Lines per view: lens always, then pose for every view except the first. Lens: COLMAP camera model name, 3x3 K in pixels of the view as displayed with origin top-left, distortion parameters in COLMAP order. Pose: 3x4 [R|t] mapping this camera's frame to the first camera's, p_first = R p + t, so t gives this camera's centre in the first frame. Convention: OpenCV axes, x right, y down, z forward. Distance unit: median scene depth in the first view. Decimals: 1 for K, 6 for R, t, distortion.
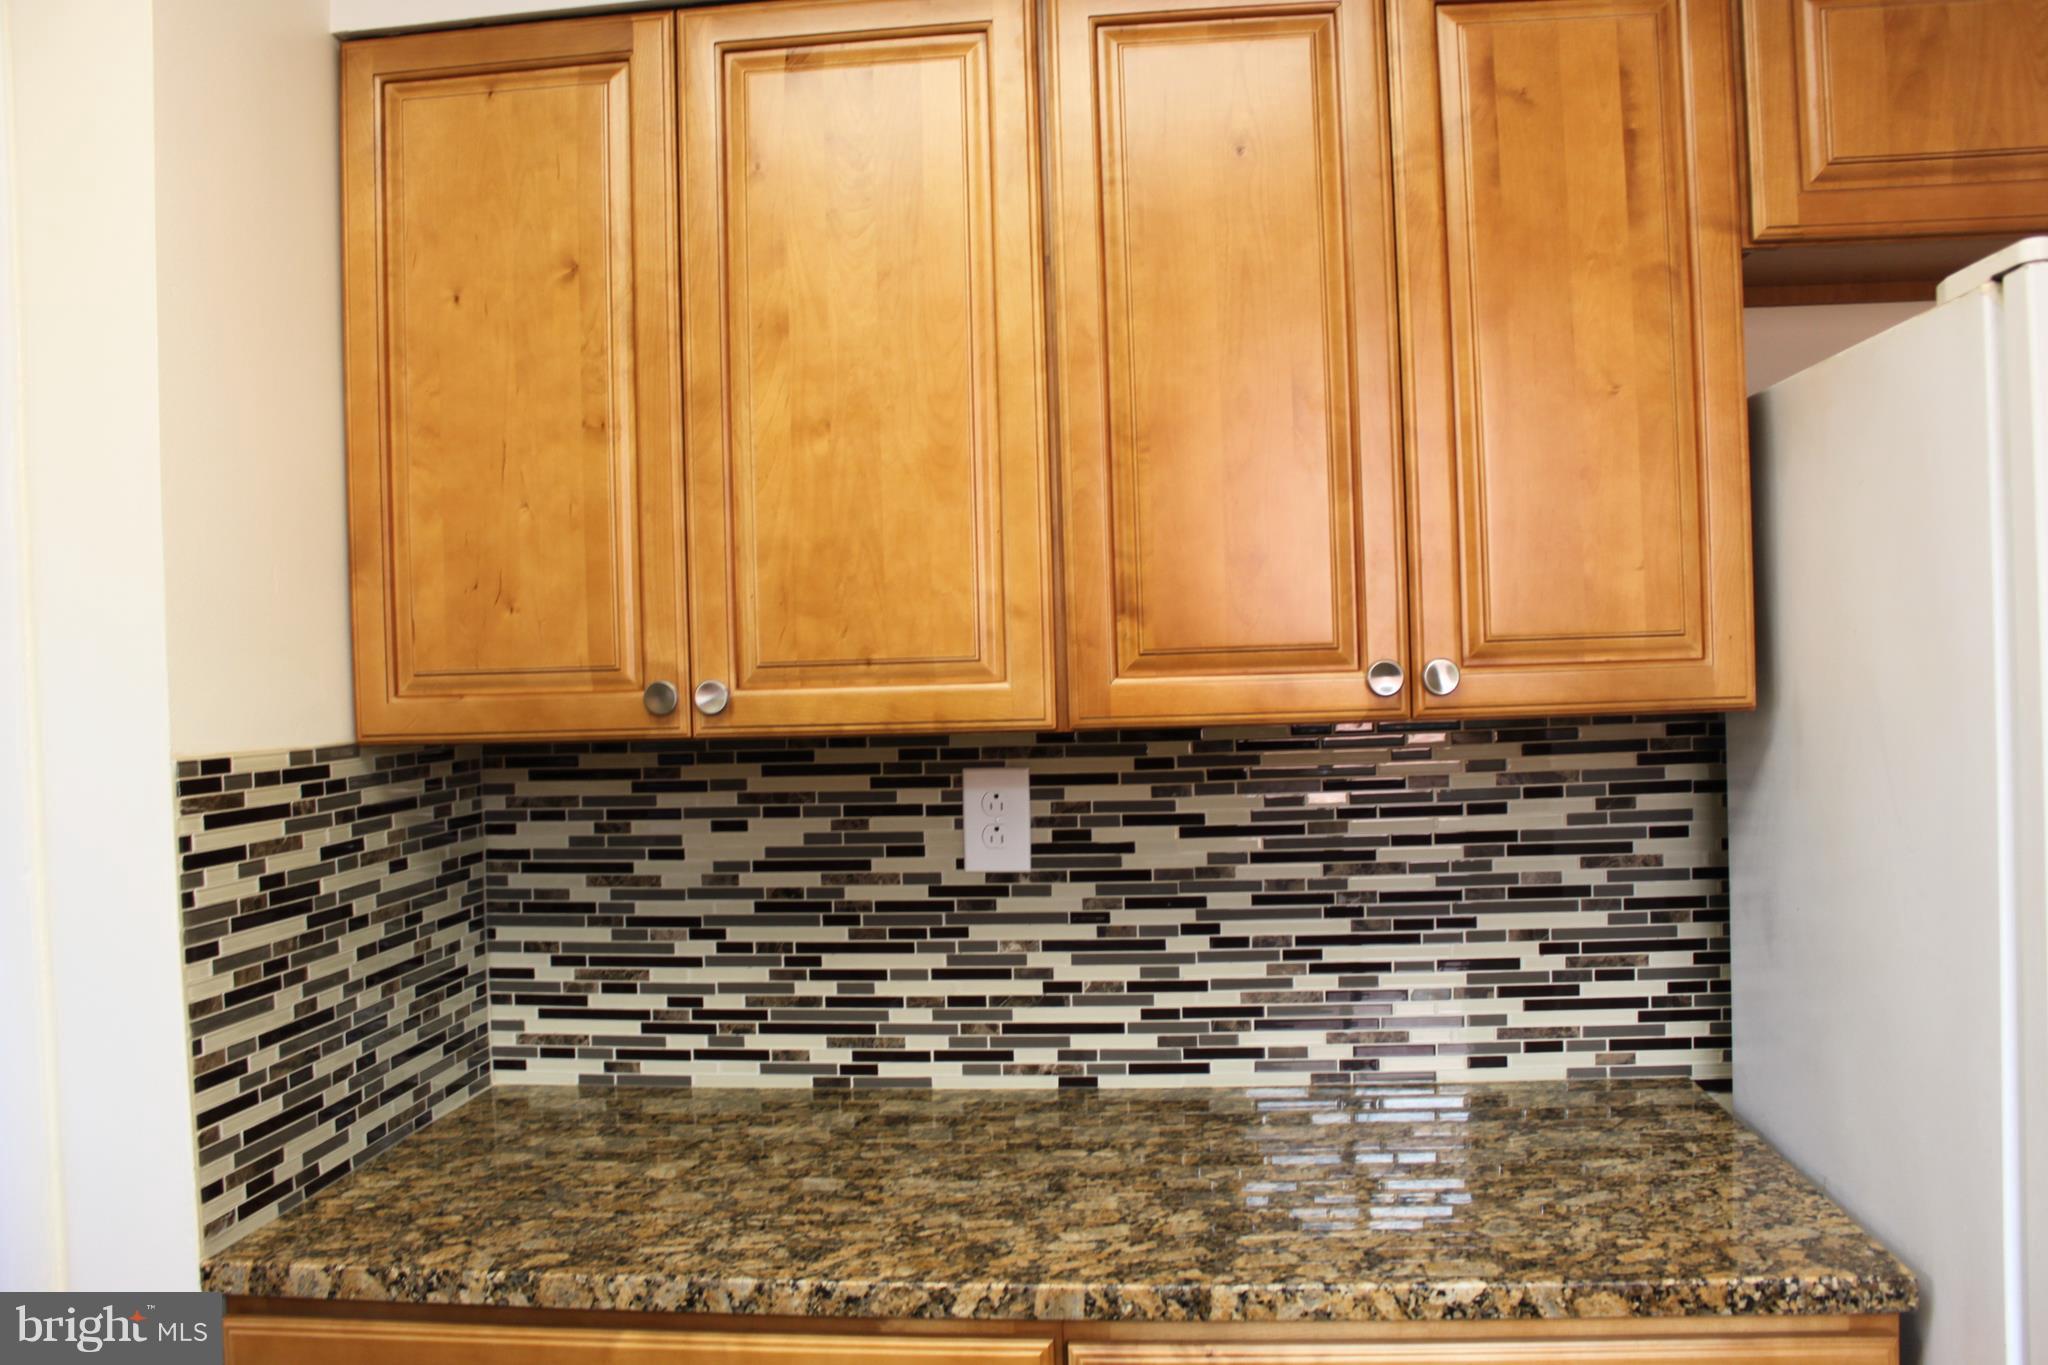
lens RADIAL K [[1694.1, 0, 1022.8], [0, 1694.1, 690.2], [0, 0, 1]] dist [-0.158349, 0.115698]
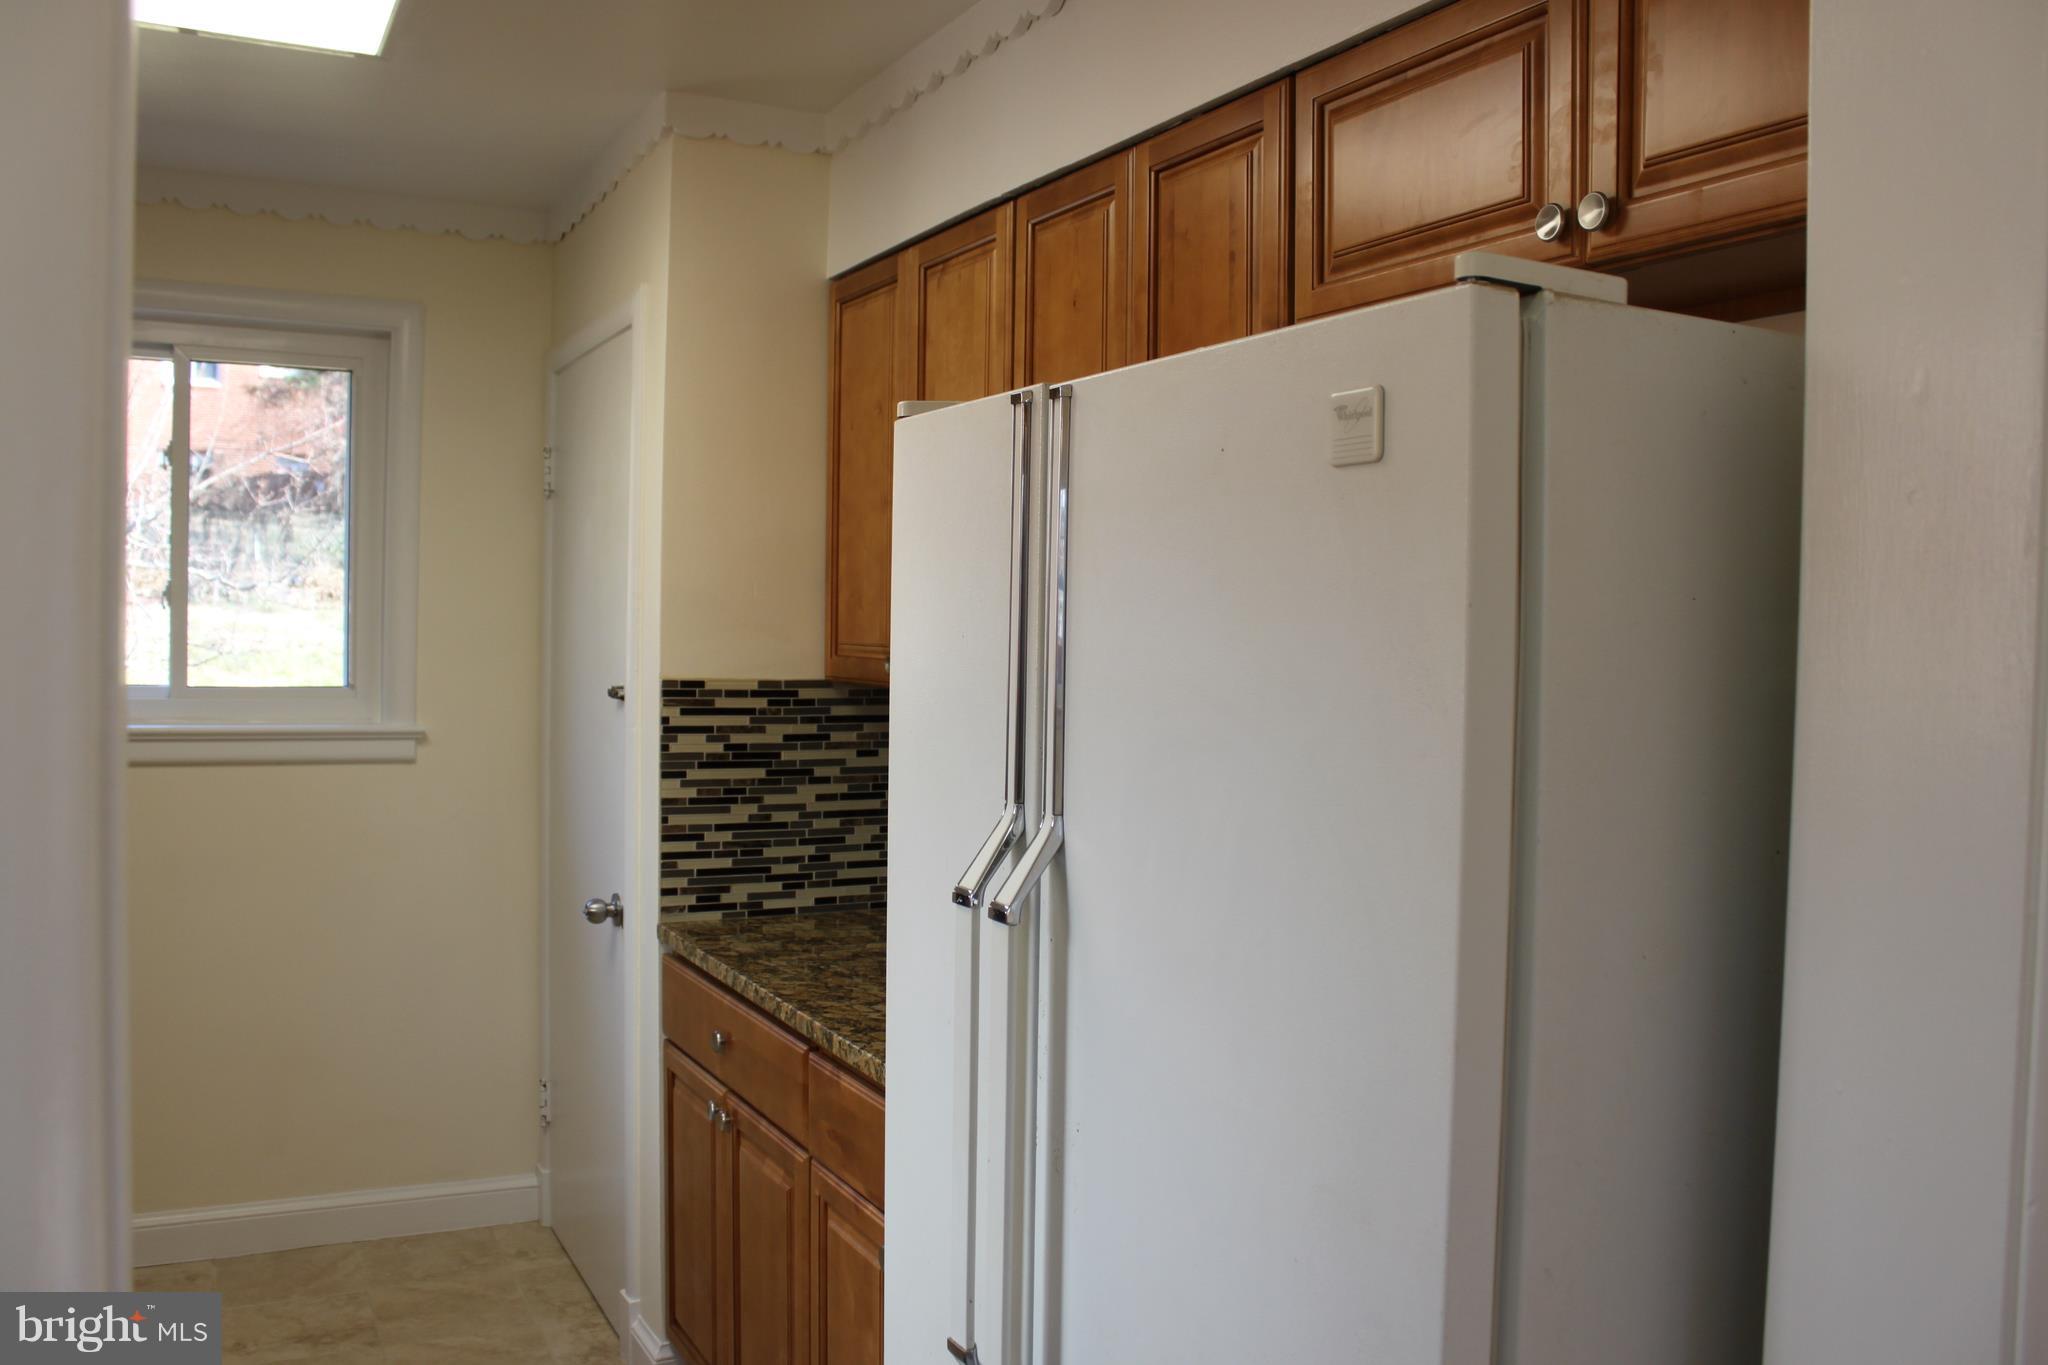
lens RADIAL K [[1694.1, 0, 1018.5], [0, 1694.1, 682.4], [0, 0, 1]] dist [-0.158349, 0.115698]
pose [[0.555662, 0.071727, -0.828309, 1.326567], [-0.049629, 0.997357, 0.053072, -0.078626], [0.829926, 0.011618, 0.557753, 0.169678]]
